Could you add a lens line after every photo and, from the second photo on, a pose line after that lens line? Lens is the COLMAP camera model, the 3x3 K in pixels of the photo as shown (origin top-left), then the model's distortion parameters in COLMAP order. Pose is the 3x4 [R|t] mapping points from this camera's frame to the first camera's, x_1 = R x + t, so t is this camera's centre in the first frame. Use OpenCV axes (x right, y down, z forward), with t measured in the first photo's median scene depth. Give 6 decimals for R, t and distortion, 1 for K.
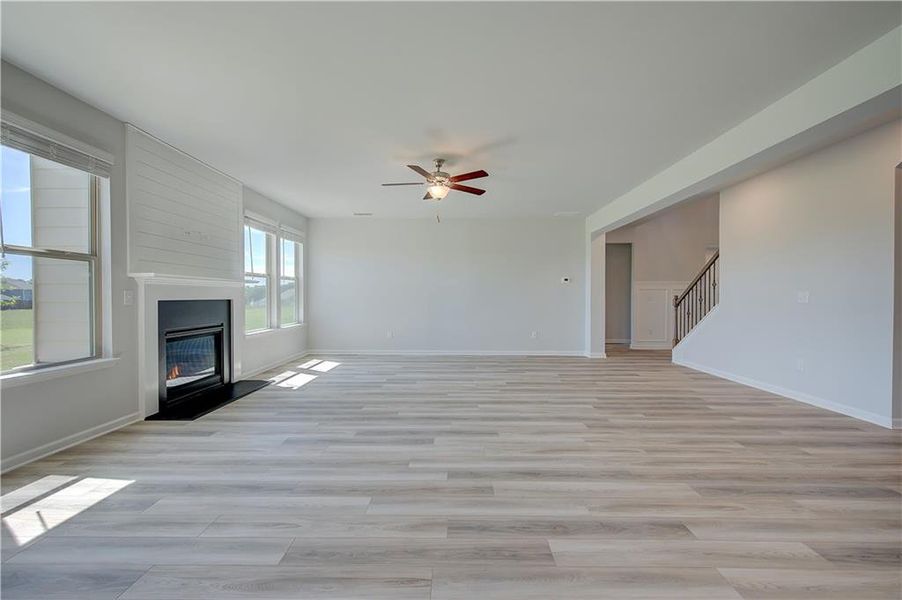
lens RADIAL K [[360.9, 0, 453.9], [0, 360.9, 299.8], [0, 0, 1]] dist [0.002159, 0.000040]
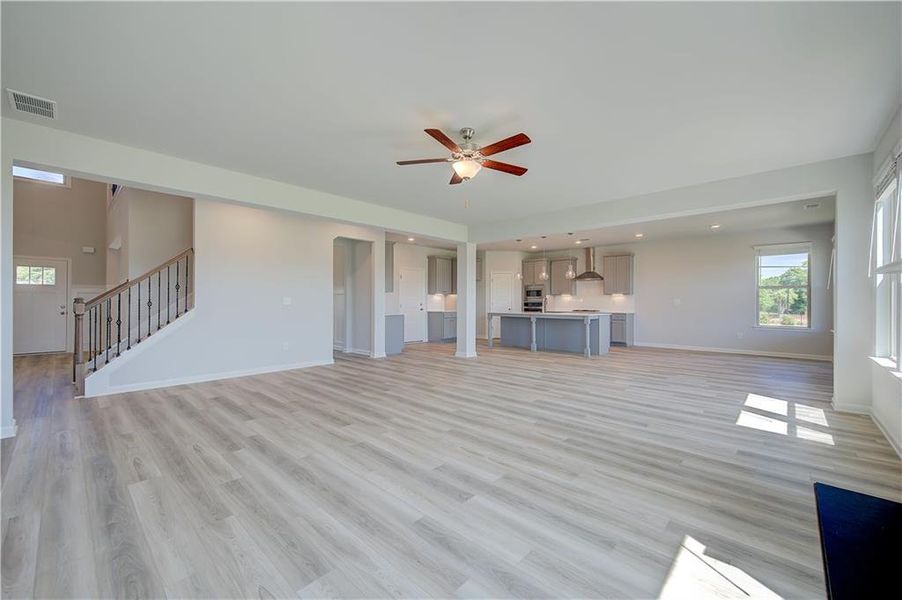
lens RADIAL K [[360.9, 0, 453.9], [0, 360.9, 299.8], [0, 0, 1]] dist [0.002159, 0.000040]
pose [[-0.740826, -0.001581, 0.671696, -0.639268], [0.001820, 0.999989, 0.004362, -0.019538], [-0.671695, 0.004454, -0.740814, 1.856290]]
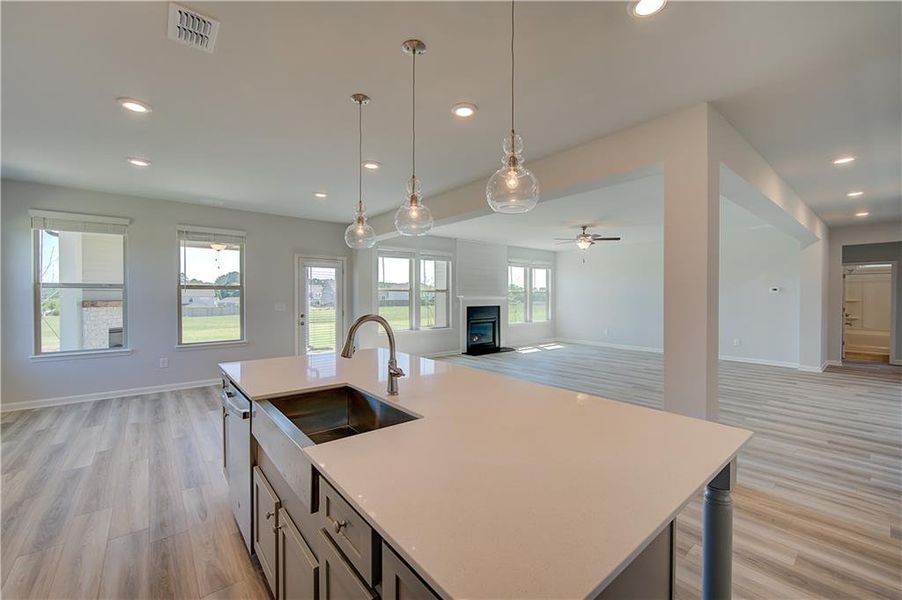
lens RADIAL K [[368.7, 0, 454.5], [0, 368.7, 298.9], [0, 0, 1]] dist [0.000547, 0.000180]
pose [[0.649441, 0.003683, -0.760403, 1.017702], [-0.005248, 0.999986, 0.000361, -0.049606], [0.760394, 0.003756, 0.649452, -0.677820]]
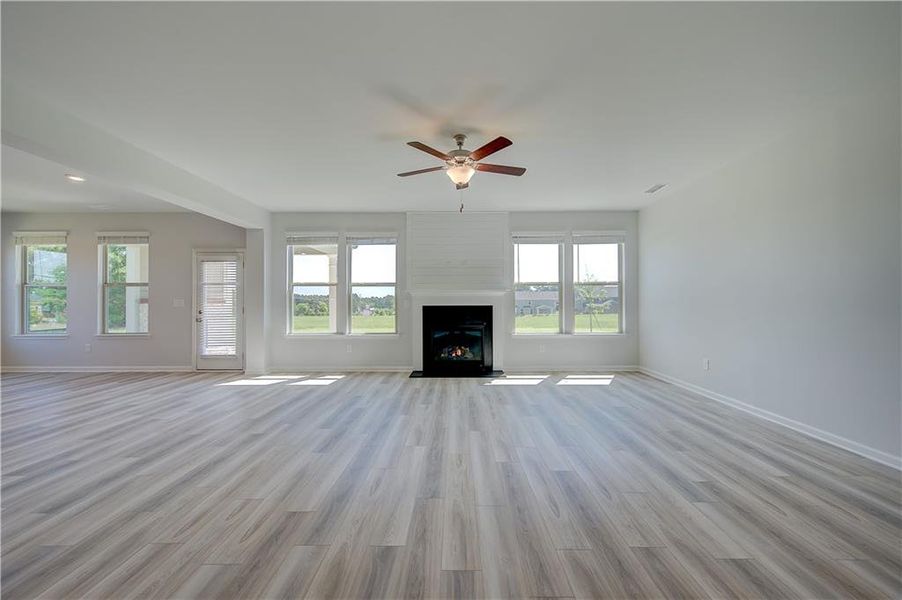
lens RADIAL K [[360.9, 0, 453.9], [0, 360.9, 299.8], [0, 0, 1]] dist [0.002159, 0.000040]
pose [[0.004283, -0.009976, -0.999941, 0.893225], [-0.005686, 0.999934, -0.010000, -0.010299], [0.999975, 0.005728, 0.004226, 1.136326]]
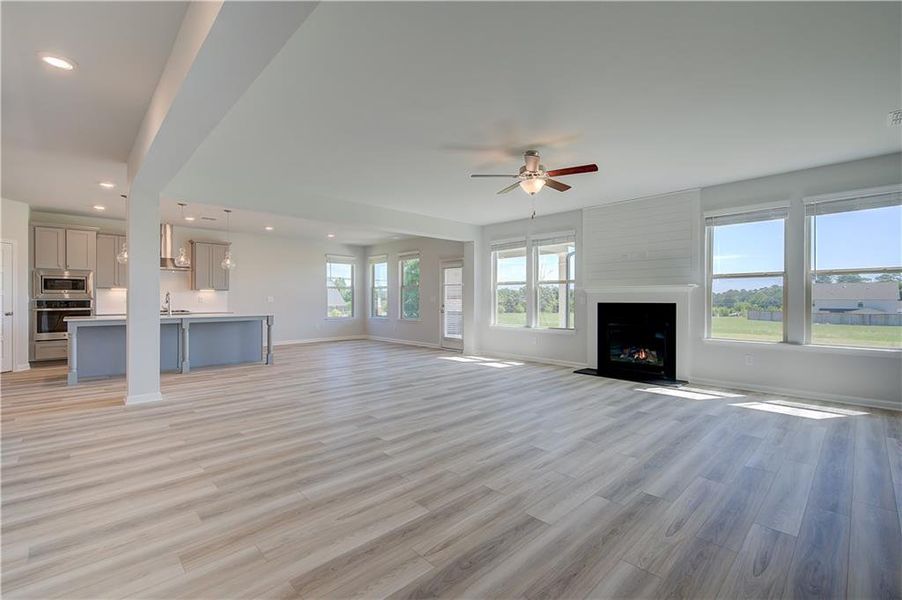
lens RADIAL K [[395.5, 0, 454.1], [0, 395.5, 298.9], [0, 0, 1]] dist [0.001503, -0.000175]
pose [[-0.710294, -0.005183, -0.703886, 0.933899], [-0.010061, 0.999945, 0.002790, -0.013997], [0.703834, 0.009063, -0.710307, 1.823297]]
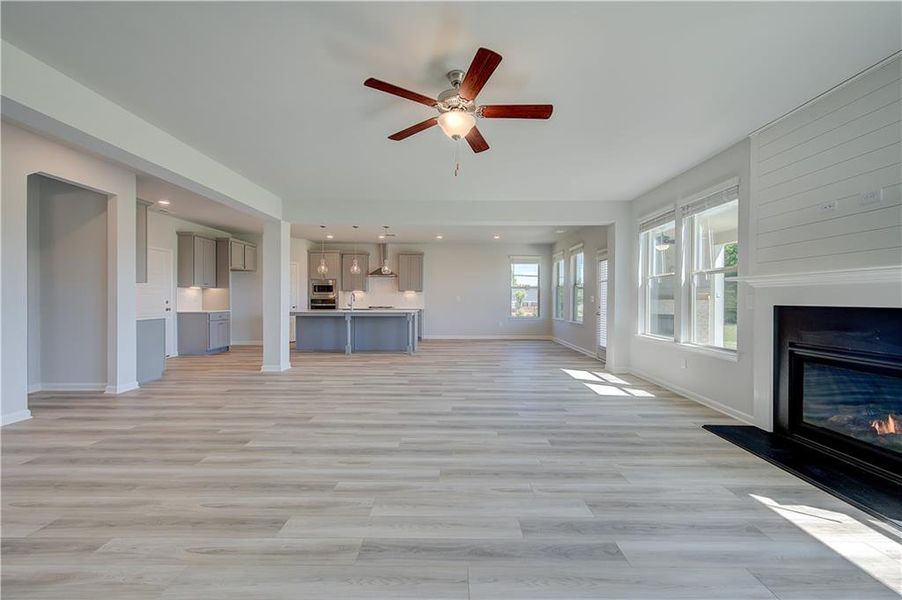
lens RADIAL K [[360.9, 0, 453.9], [0, 360.9, 299.8], [0, 0, 1]] dist [0.002159, 0.000040]
pose [[-0.999938, -0.006538, -0.009008, -0.039178], [-0.006649, 0.999902, 0.012344, -0.016861], [0.008927, 0.012403, -0.999883, 1.859527]]
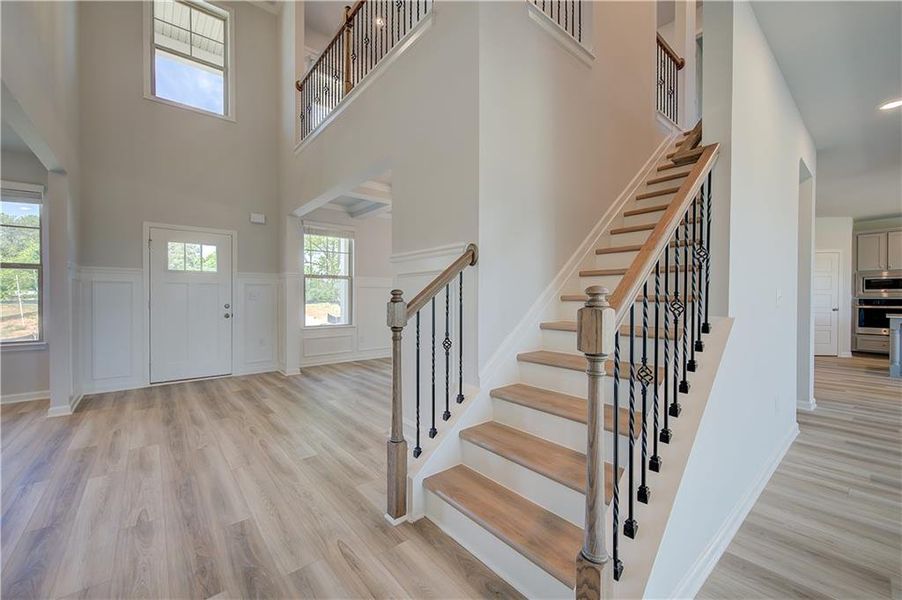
lens RADIAL K [[360.9, 0, 453.9], [0, 360.9, 299.8], [0, 0, 1]] dist [0.002159, 0.000040]
pose [[-0.653631, -0.009719, 0.756751, 0.966347], [0.003398, 0.999870, 0.015777, -0.014324], [-0.756806, 0.012884, -0.653513, 2.077270]]
